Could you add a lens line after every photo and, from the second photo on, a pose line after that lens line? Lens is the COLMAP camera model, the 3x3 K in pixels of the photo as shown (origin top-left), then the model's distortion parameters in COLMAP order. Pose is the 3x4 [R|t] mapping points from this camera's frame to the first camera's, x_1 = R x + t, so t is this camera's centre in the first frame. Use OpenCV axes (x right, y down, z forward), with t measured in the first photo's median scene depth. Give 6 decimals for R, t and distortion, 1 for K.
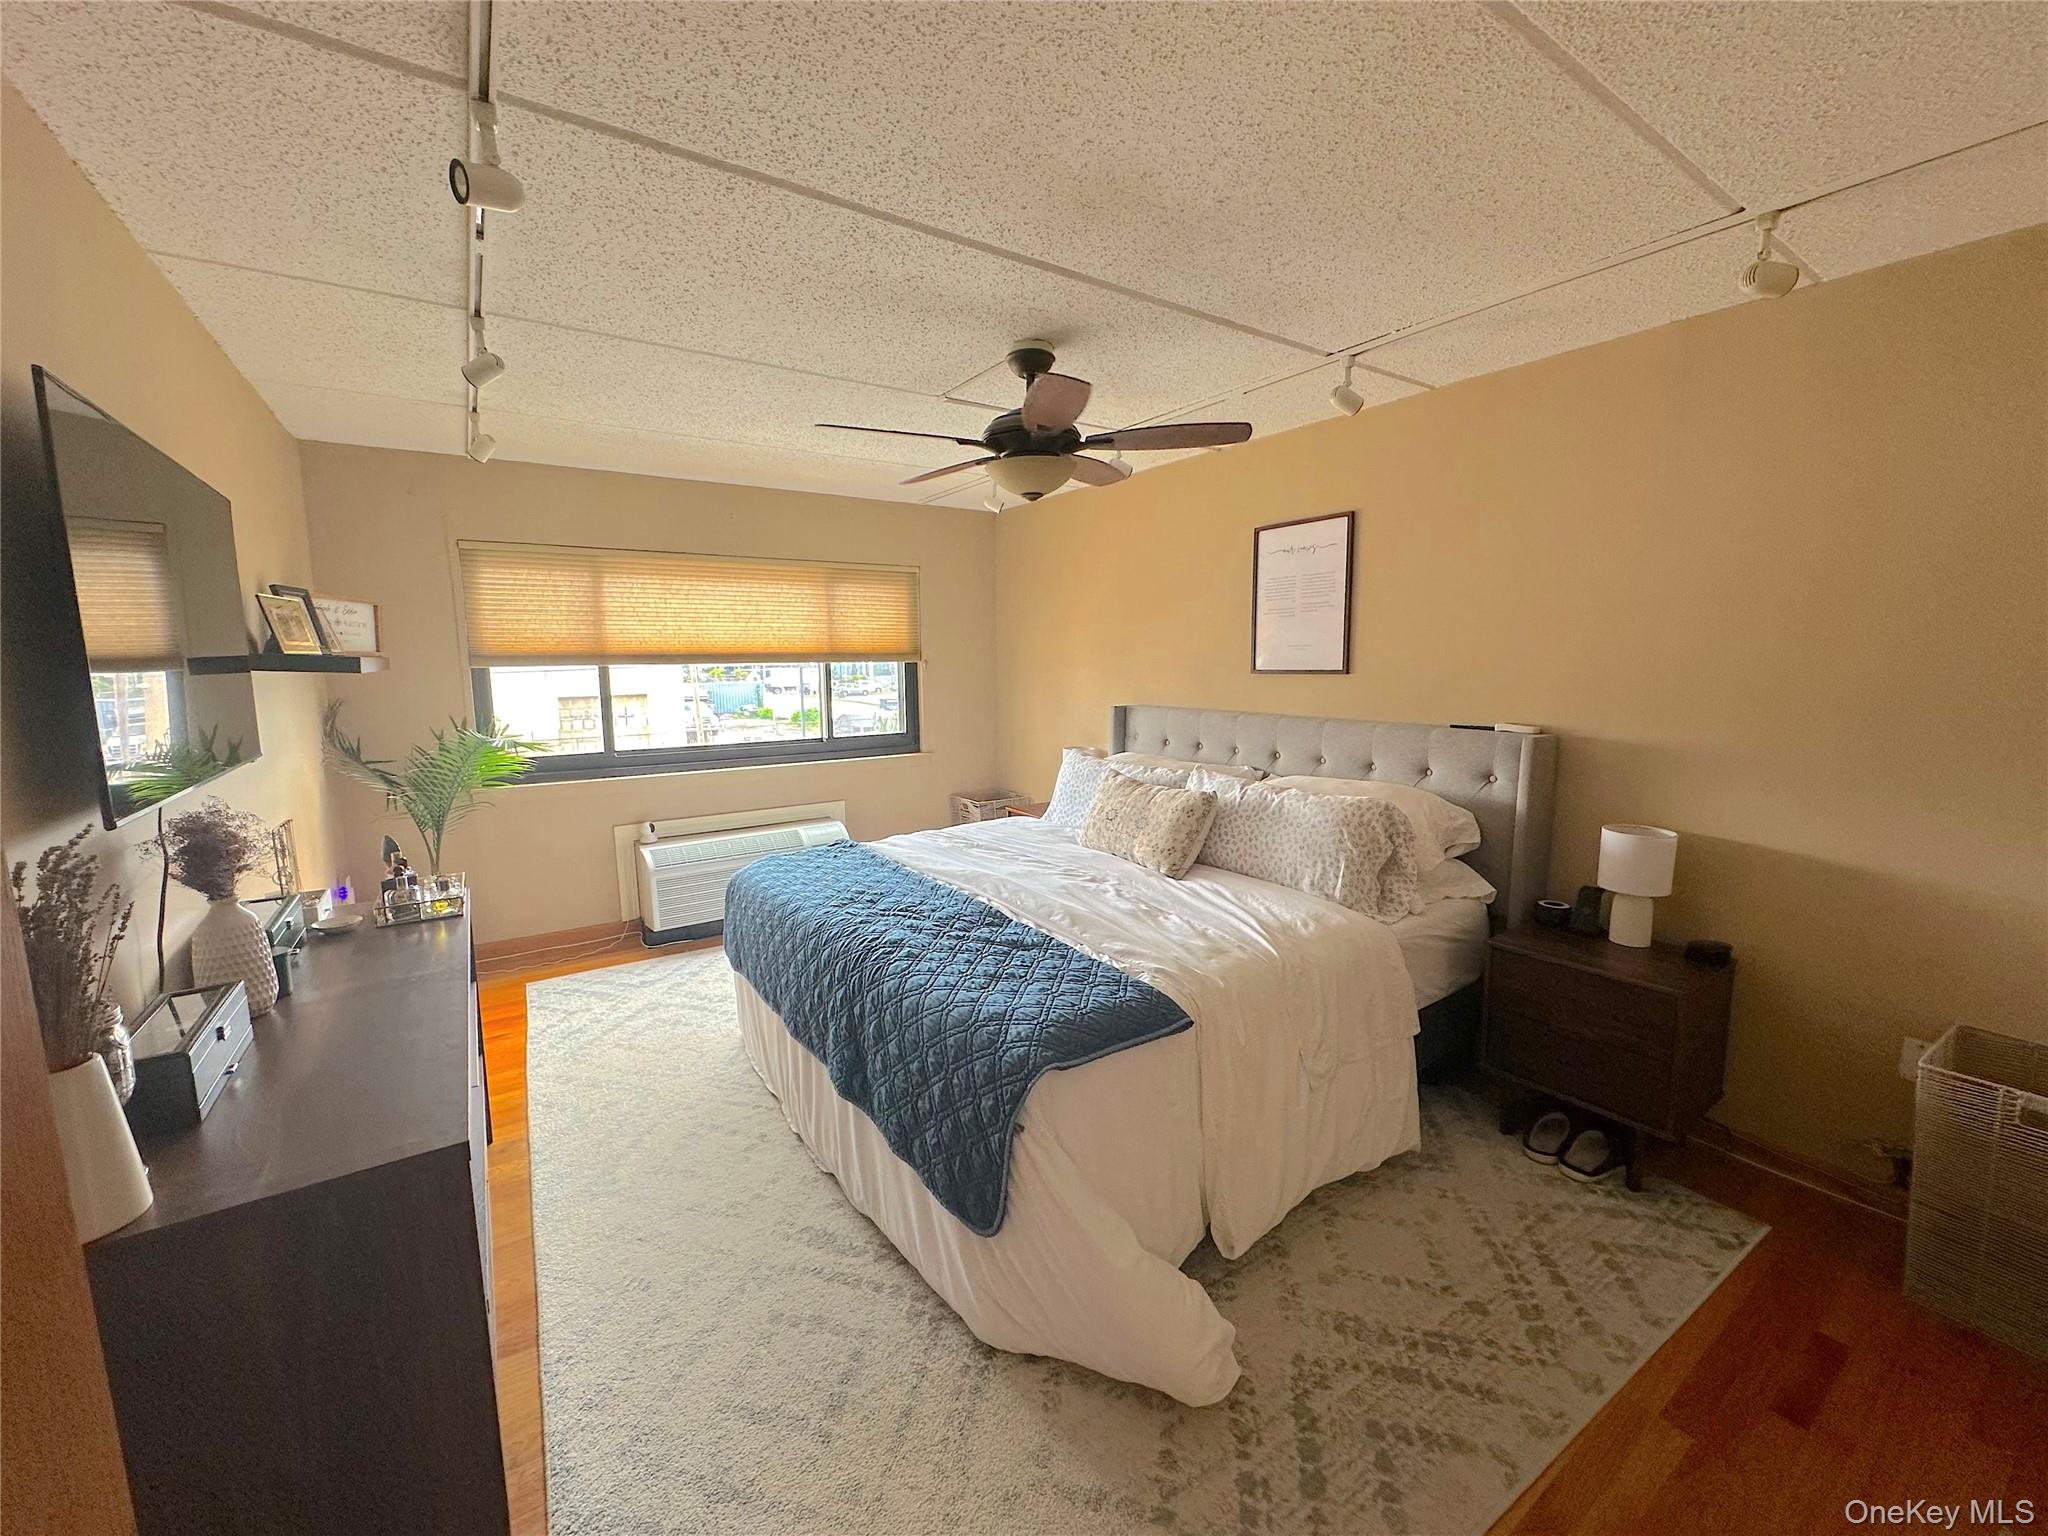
lens RADIAL K [[816.5, 0, 1028.1], [0, 816.5, 764.6], [0, 0, 1]] dist [-0.002460, -0.000178]
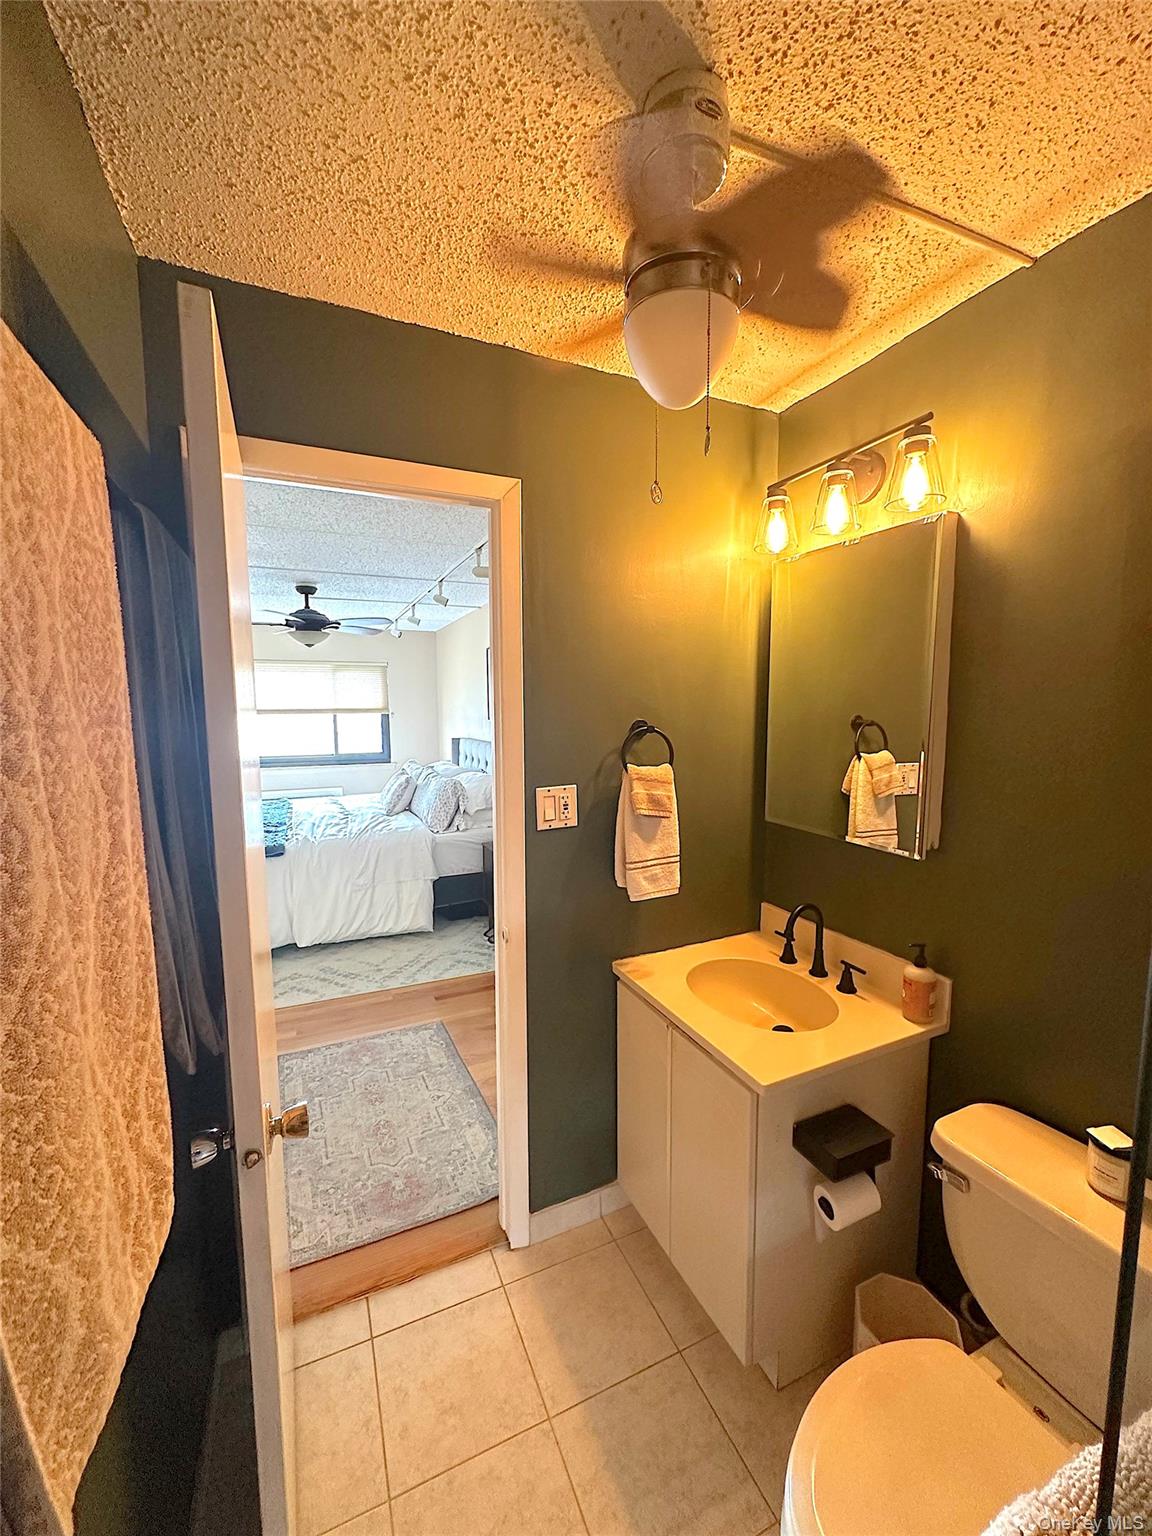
lens RADIAL K [[612.4, 0, 575.5], [0, 612.4, 765.6], [0, 0, 1]] dist [-0.002460, -0.000178]
pose [[0.985482, 0.015411, -0.169077, 0.530717], [-0.020975, 0.999294, -0.031169, 0.026269], [0.168477, 0.034263, 0.985110, -0.292036]]
